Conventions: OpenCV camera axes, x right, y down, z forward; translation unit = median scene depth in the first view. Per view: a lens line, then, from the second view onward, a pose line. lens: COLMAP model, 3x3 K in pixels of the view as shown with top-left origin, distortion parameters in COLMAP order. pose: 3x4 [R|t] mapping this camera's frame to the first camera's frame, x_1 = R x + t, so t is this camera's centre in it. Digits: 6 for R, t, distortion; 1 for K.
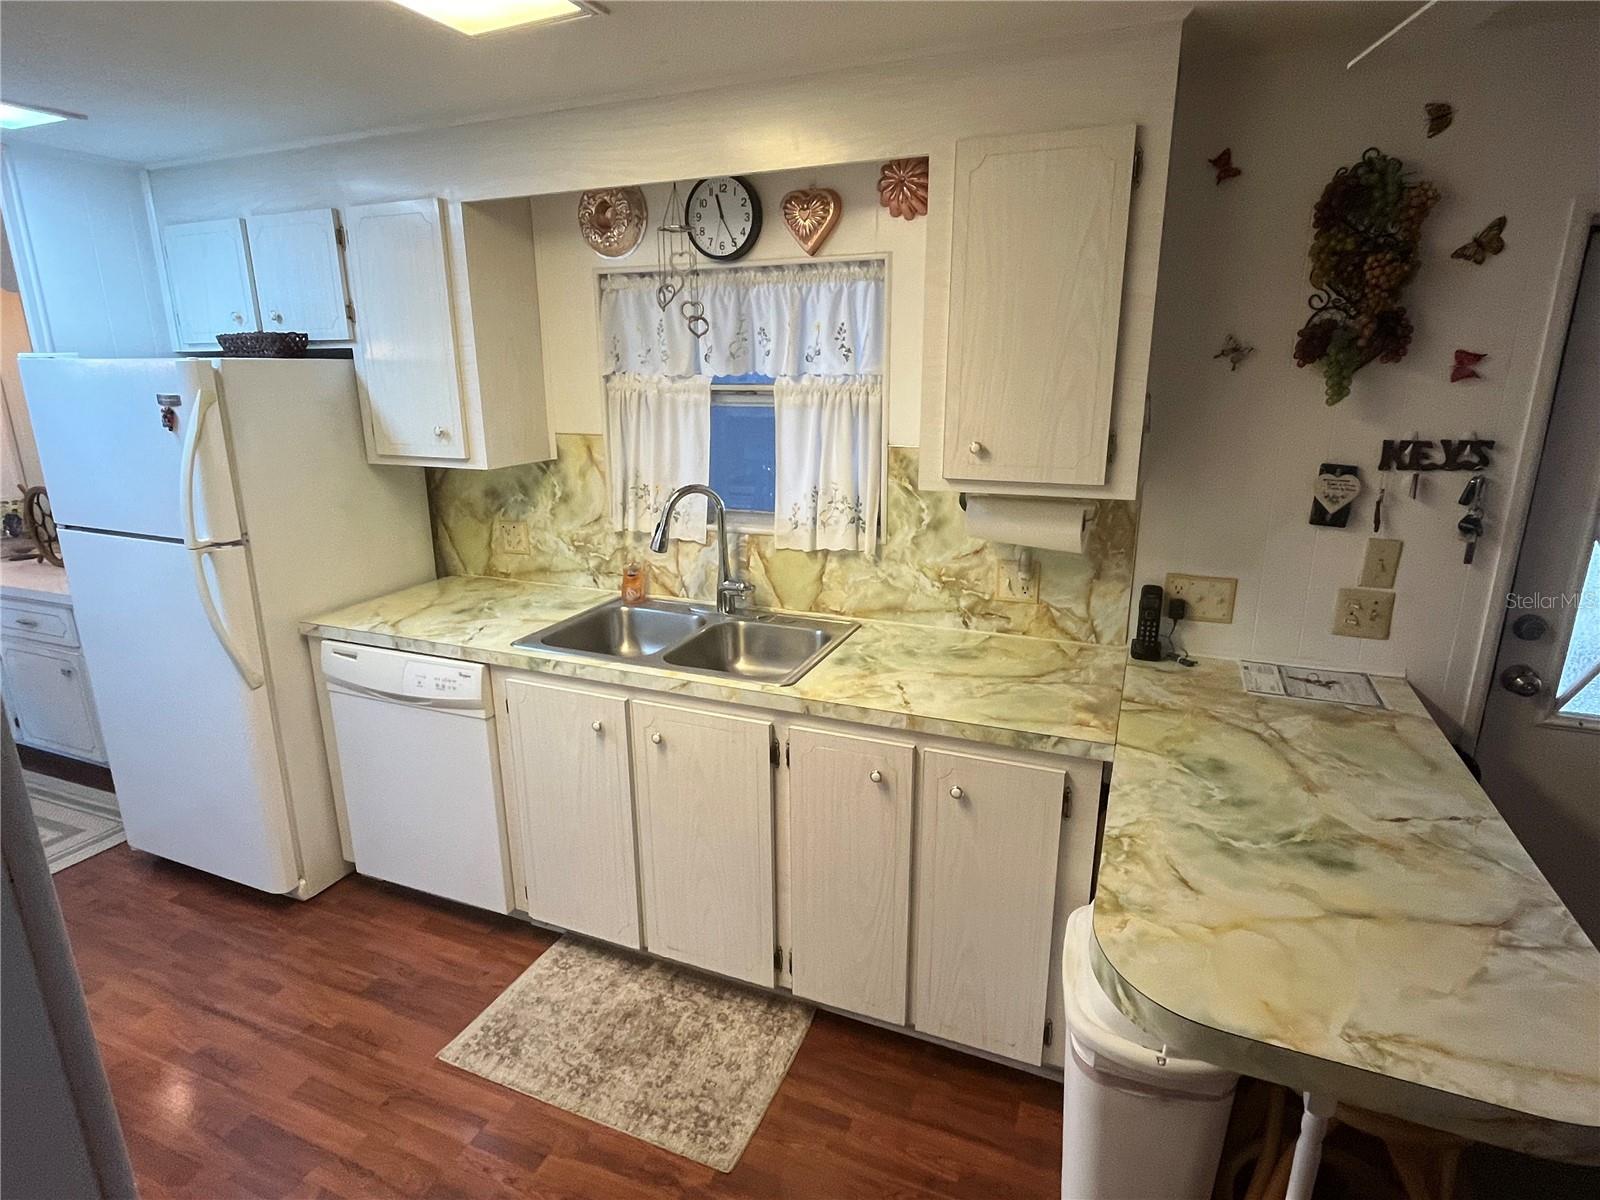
lens RADIAL K [[855.0, 0, 790.3], [0, 855.0, 596.5], [0, 0, 1]] dist [-0.002312, -0.001325]
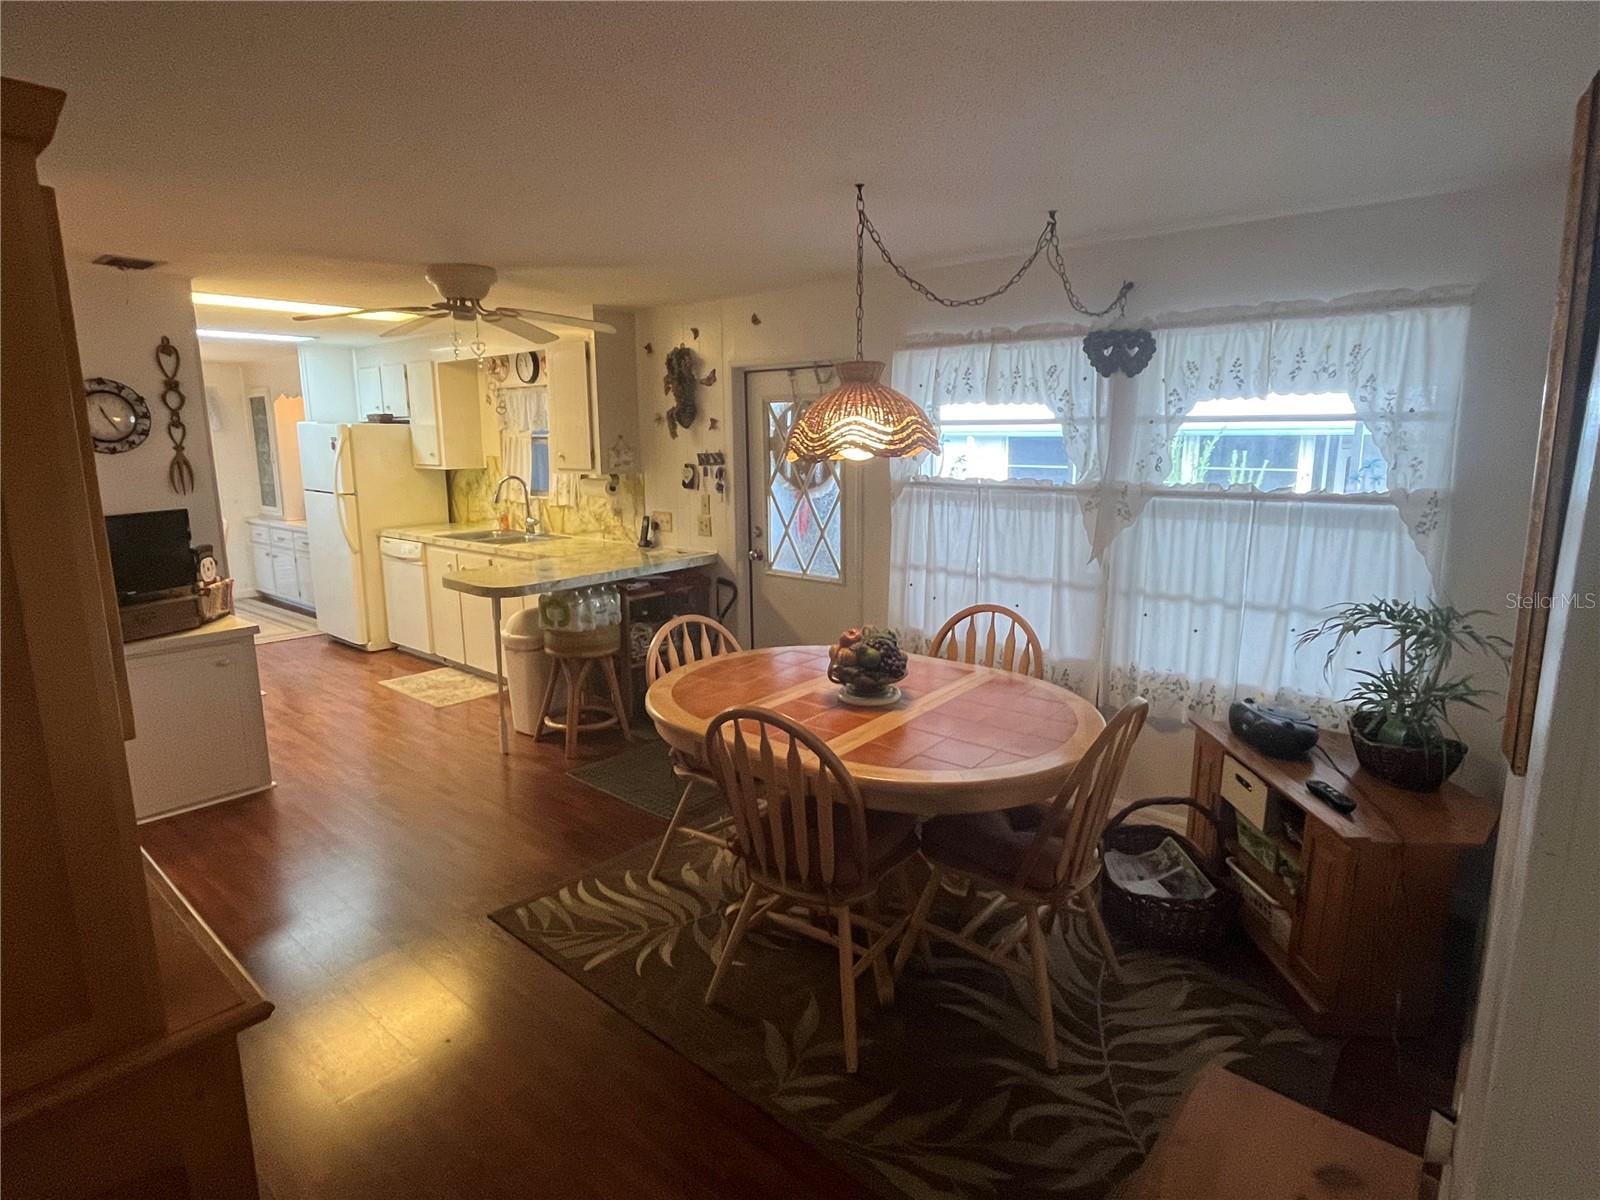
lens RADIAL K [[855.0, 0, 790.3], [0, 855.0, 596.5], [0, 0, 1]] dist [-0.002312, -0.001325]
pose [[0.950309, 0.058320, -0.305798, 1.679808], [-0.081996, 0.994501, -0.065146, 0.360878], [0.300317, 0.086983, 0.949865, -1.216470]]
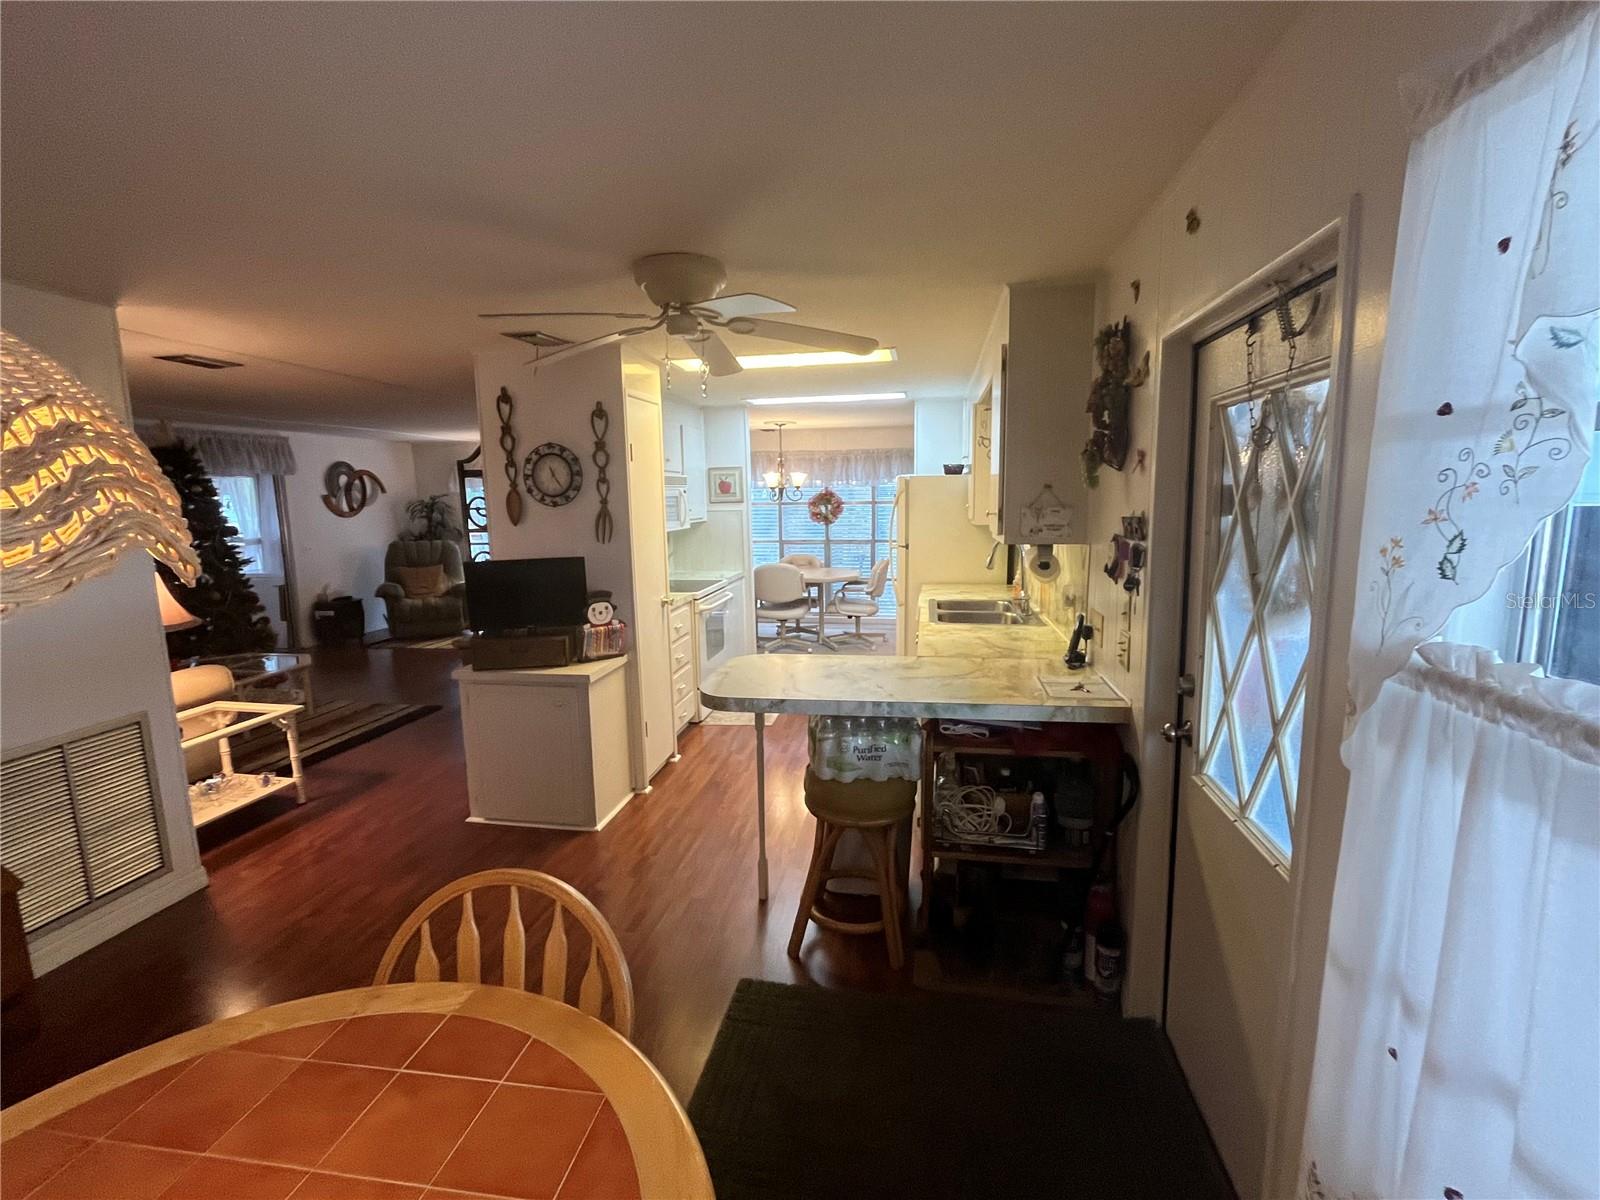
lens RADIAL K [[720.2, 0, 793.2], [0, 720.2, 596.5], [0, 0, 1]] dist [-0.001152, 0.000088]
pose [[0.212485, 0.141048, -0.966931, 1.636841], [-0.243845, 0.965876, 0.087309, -0.031834], [0.946250, 0.217229, 0.239628, 0.250826]]
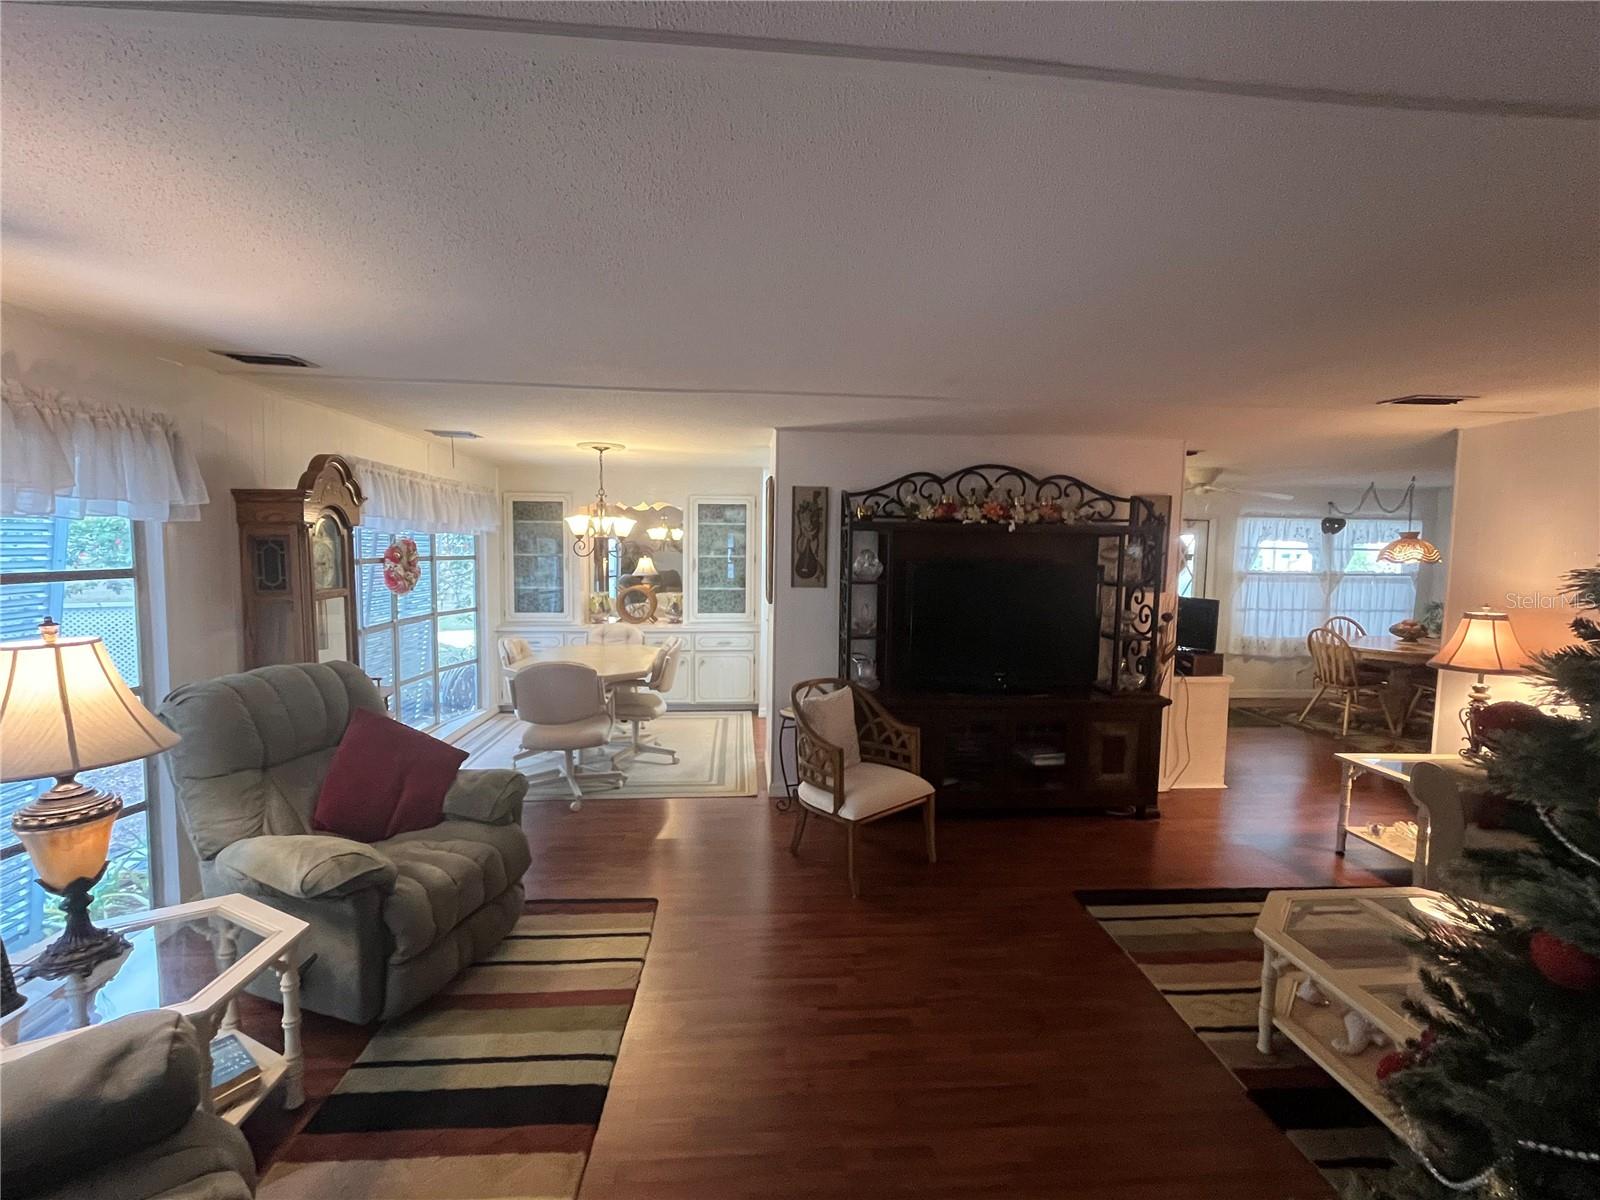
lens RADIAL K [[720.6, 0, 796.8], [0, 720.6, 599.9], [0, 0, 1]] dist [-0.002841, 0.000319]
pose [[0.889708, -0.015658, 0.456261, -2.531036], [0.101254, 0.981289, -0.163769, 0.477745], [-0.445159, 0.191905, 0.874646, -1.558417]]
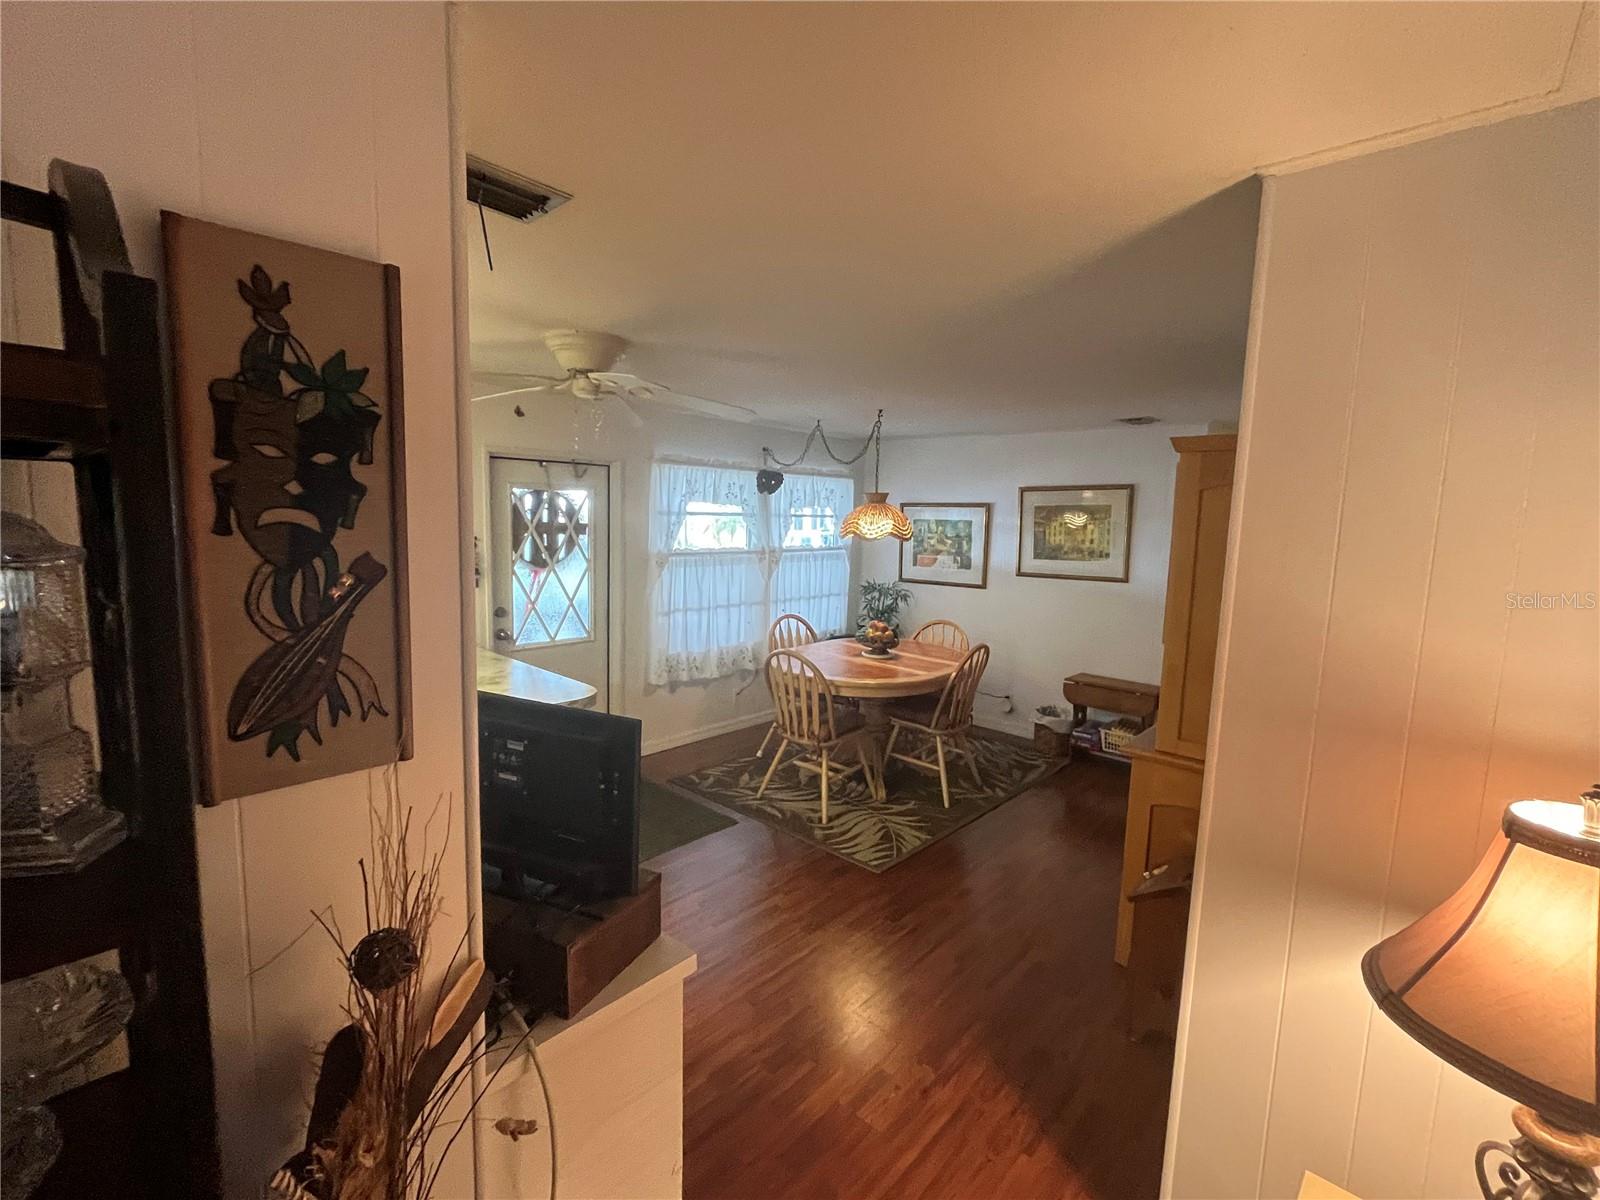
lens RADIAL K [[720.6, 0, 796.8], [0, 720.6, 599.9], [0, 0, 1]] dist [-0.002841, 0.000319]
pose [[0.329149, -0.098550, 0.939121, -0.775184], [0.221354, 0.974880, 0.024721, 0.137760], [-0.917967, 0.199741, 0.342695, -0.483841]]
